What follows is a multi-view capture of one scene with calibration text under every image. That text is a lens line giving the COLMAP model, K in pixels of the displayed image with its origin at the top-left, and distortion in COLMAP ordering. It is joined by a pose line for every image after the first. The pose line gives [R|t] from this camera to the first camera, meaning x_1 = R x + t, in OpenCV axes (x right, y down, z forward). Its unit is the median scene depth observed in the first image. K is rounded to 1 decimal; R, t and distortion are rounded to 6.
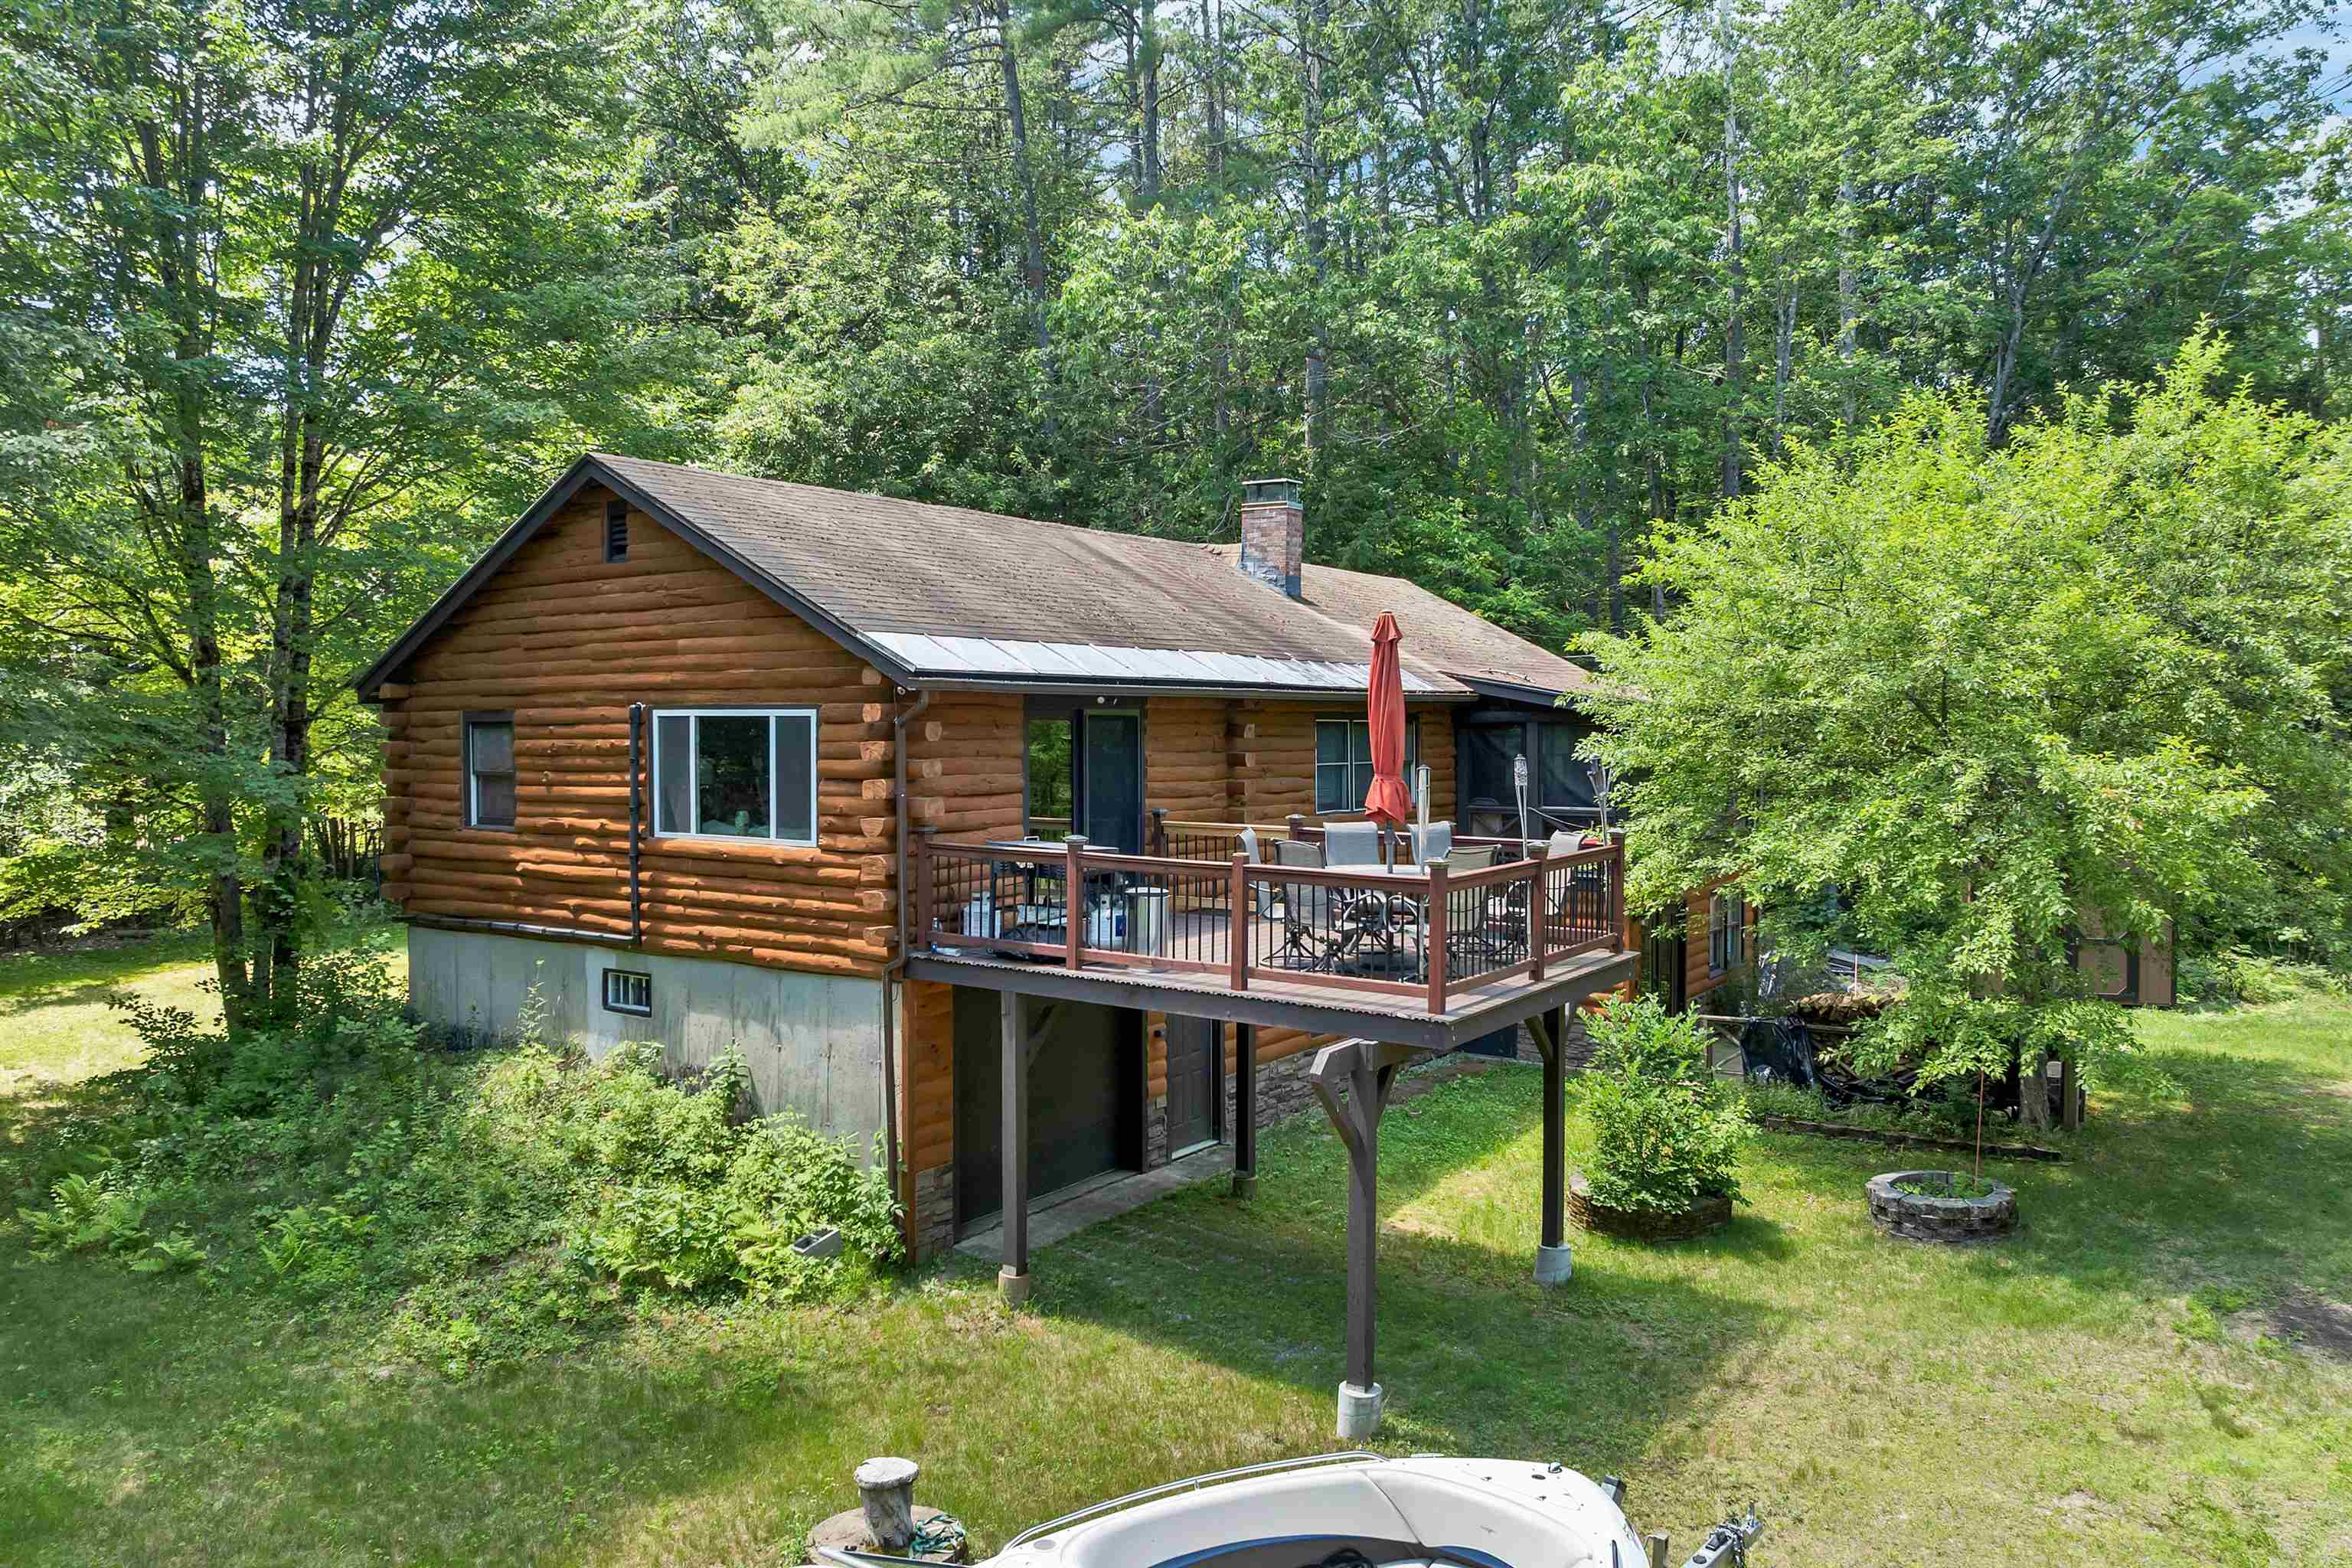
lens RADIAL K [[1672.6, 0, 1160.5], [0, 1672.6, 780.6], [0, 0, 1]] dist [-0.031132, 0.003136]
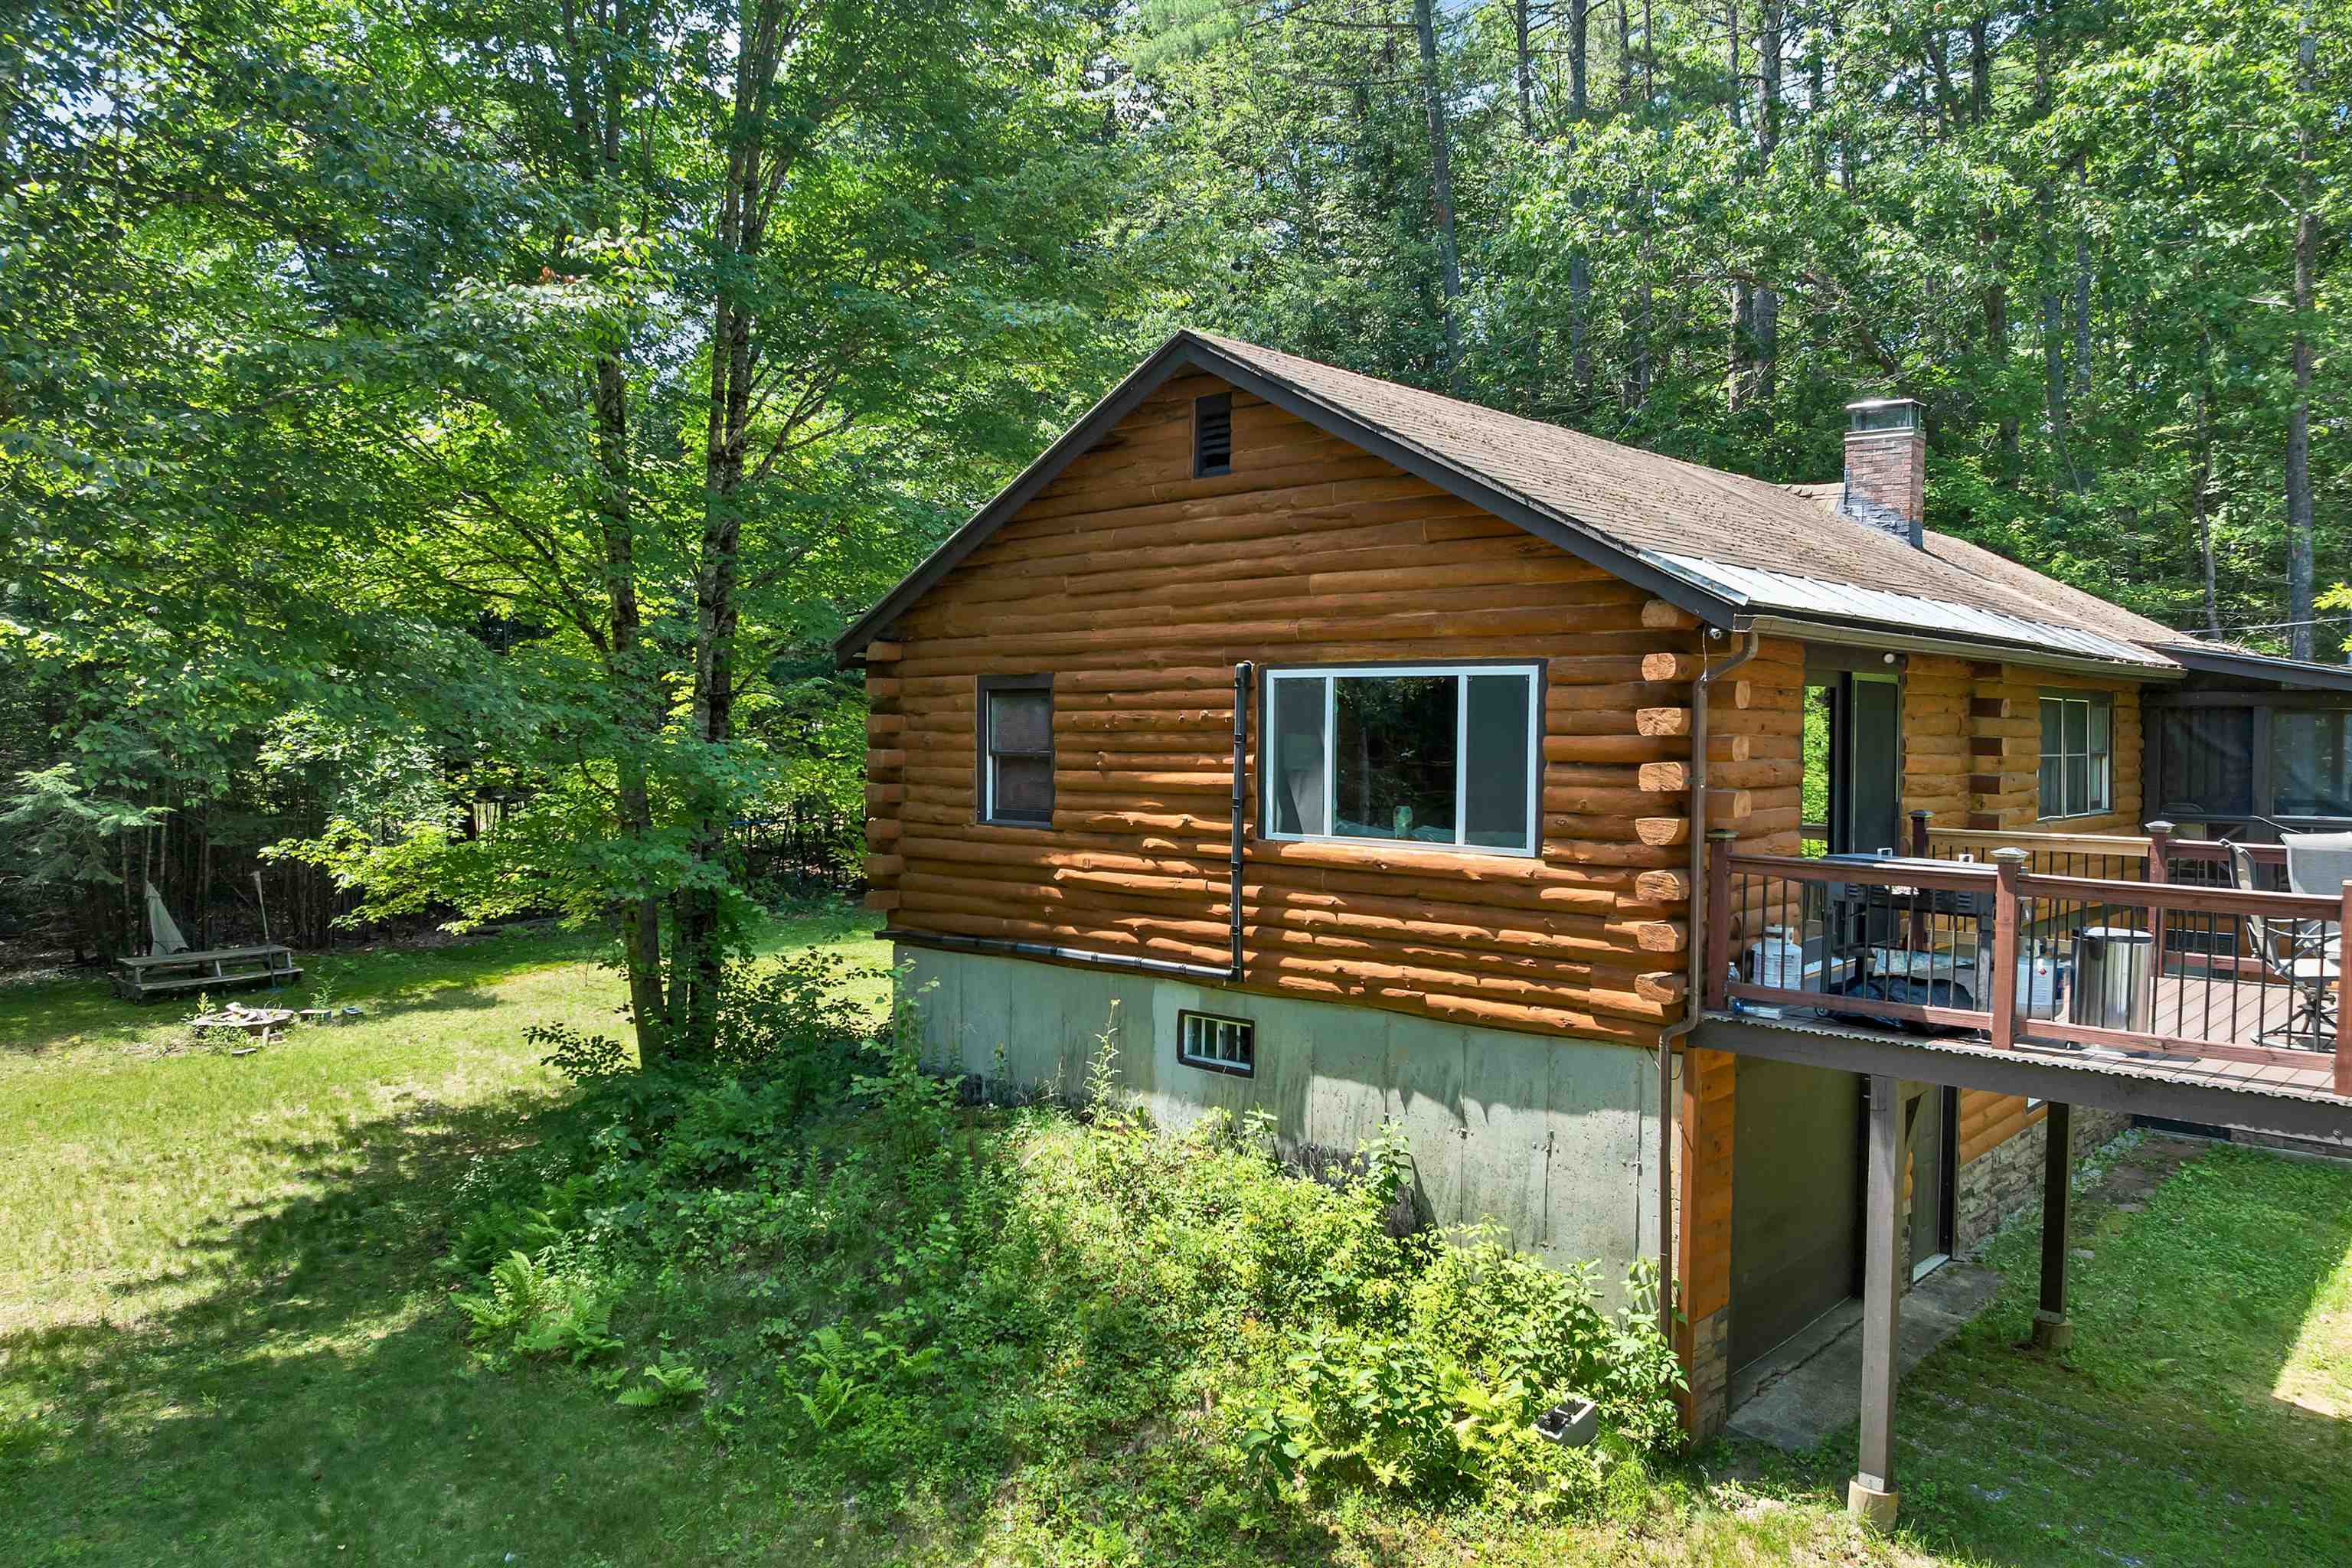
lens RADIAL K [[1672.6, 0, 1187.4], [0, 1672.6, 780.5], [0, 0, 1]] dist [-0.031132, 0.003136]
pose [[0.992422, 0.011120, -0.122369, -0.257476], [-0.011205, 0.999937, -0.000002, 0.007955], [0.122362, 0.001373, 0.992485, 0.259462]]
